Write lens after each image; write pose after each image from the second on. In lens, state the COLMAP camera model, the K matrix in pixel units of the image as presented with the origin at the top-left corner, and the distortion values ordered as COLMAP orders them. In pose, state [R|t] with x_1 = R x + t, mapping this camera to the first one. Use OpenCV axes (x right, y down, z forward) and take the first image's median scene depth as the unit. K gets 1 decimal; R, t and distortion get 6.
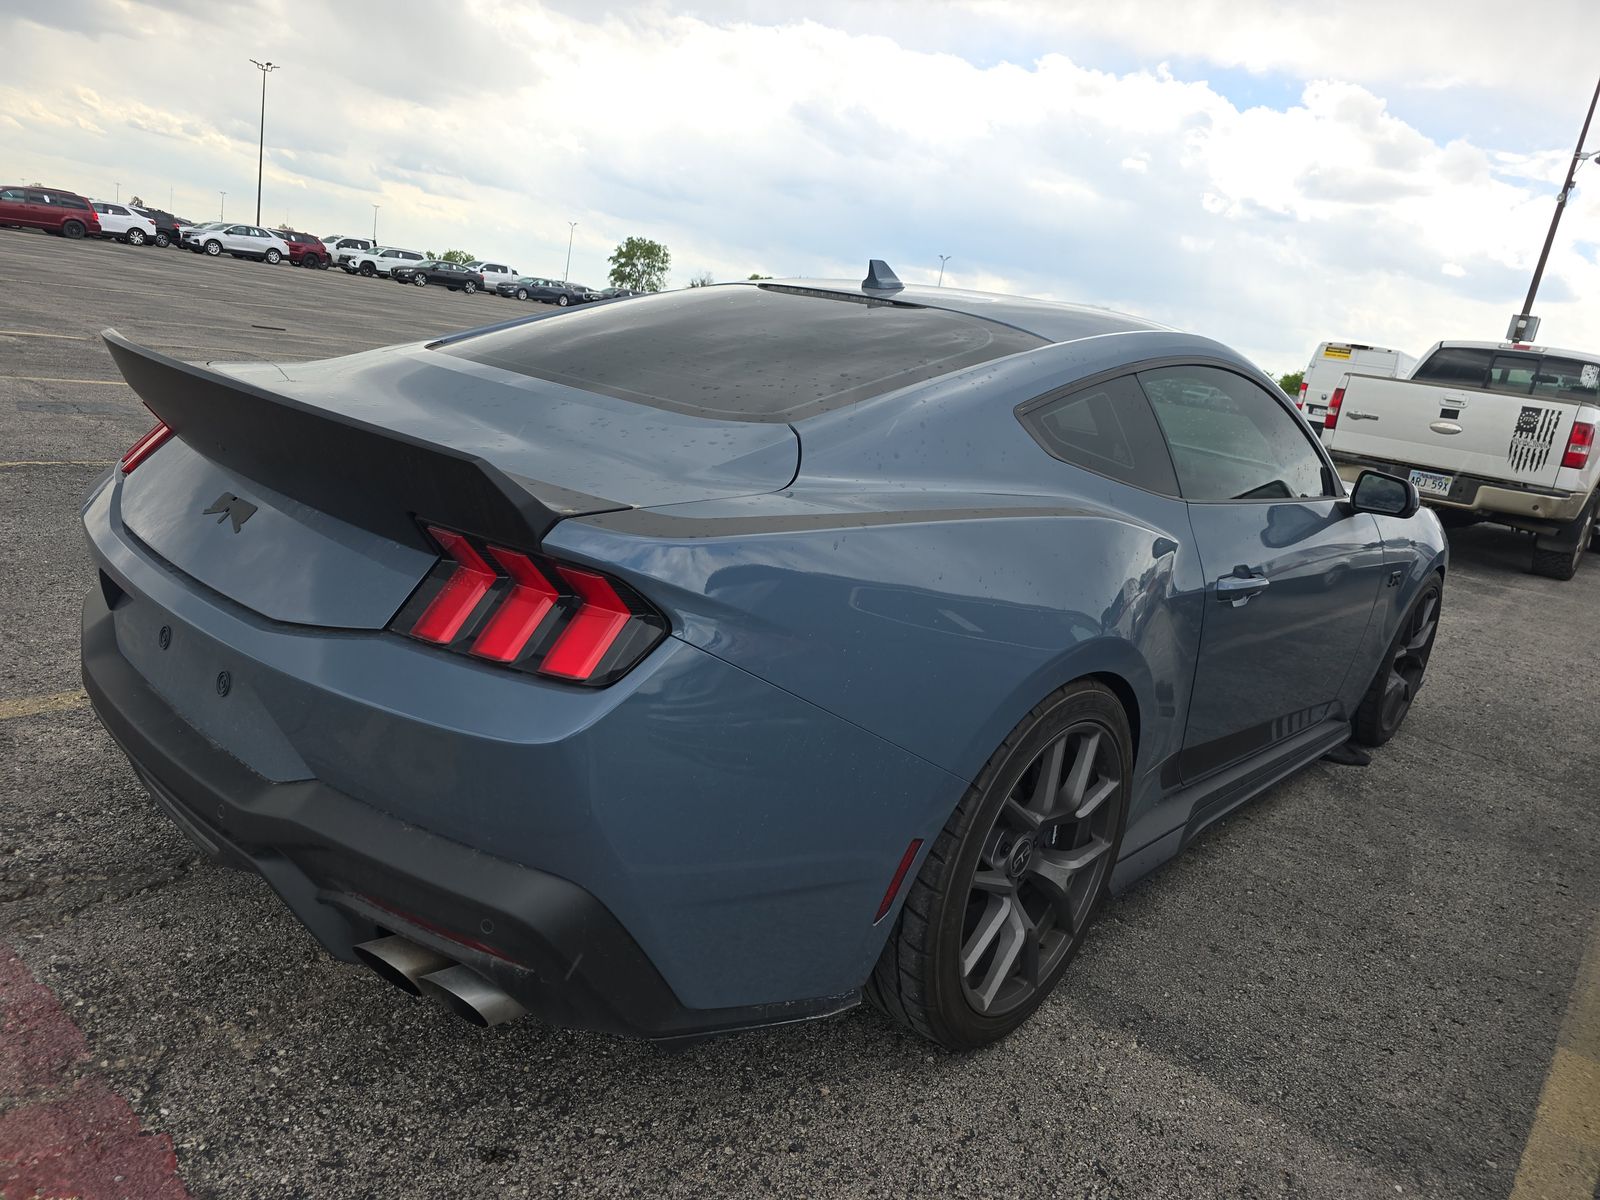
lens RADIAL K [[1070.0, 0, 809.8], [0, 1070.0, 606.0], [0, 0, 1]] dist [0.024078, -0.021709]
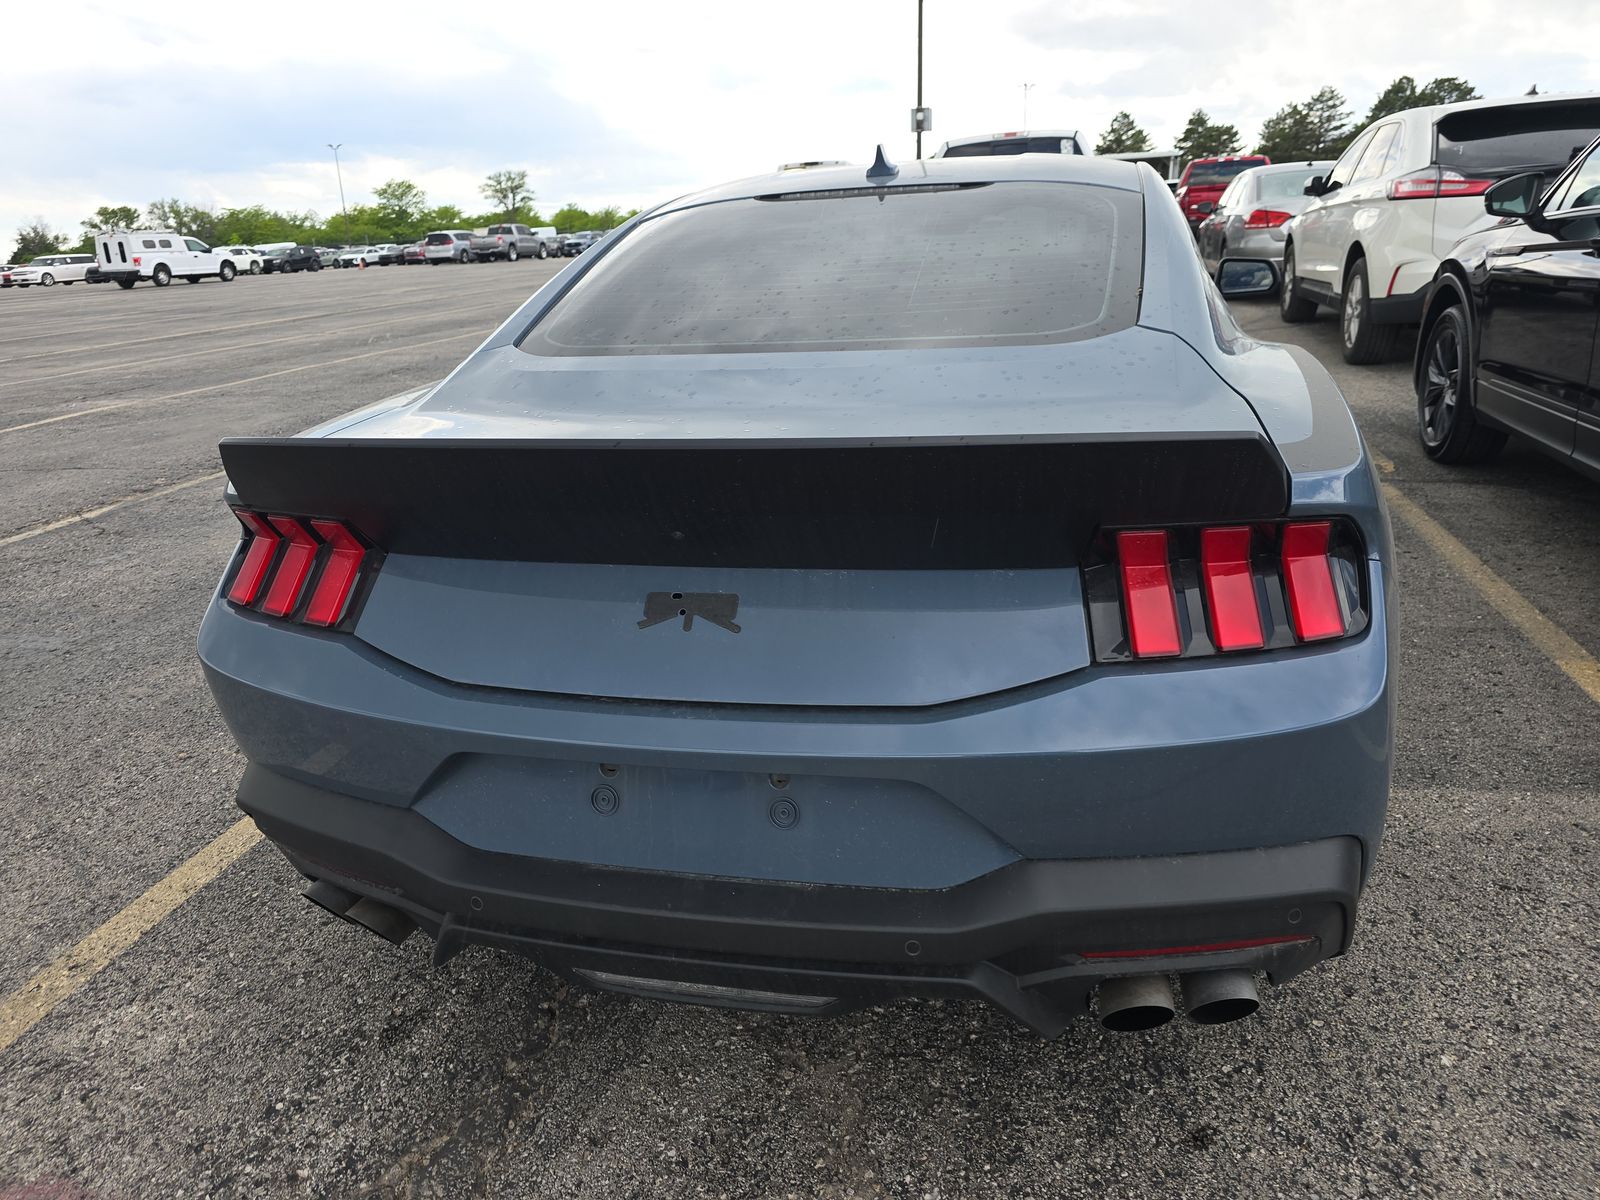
lens RADIAL K [[1070.0, 0, 809.8], [0, 1070.0, 606.0], [0, 0, 1]] dist [0.024078, -0.021709]
pose [[0.859438, -0.342398, 0.379644, -0.580303], [0.298118, 0.938918, 0.171923, -0.153355], [-0.415321, -0.034579, 0.909018, 0.205985]]
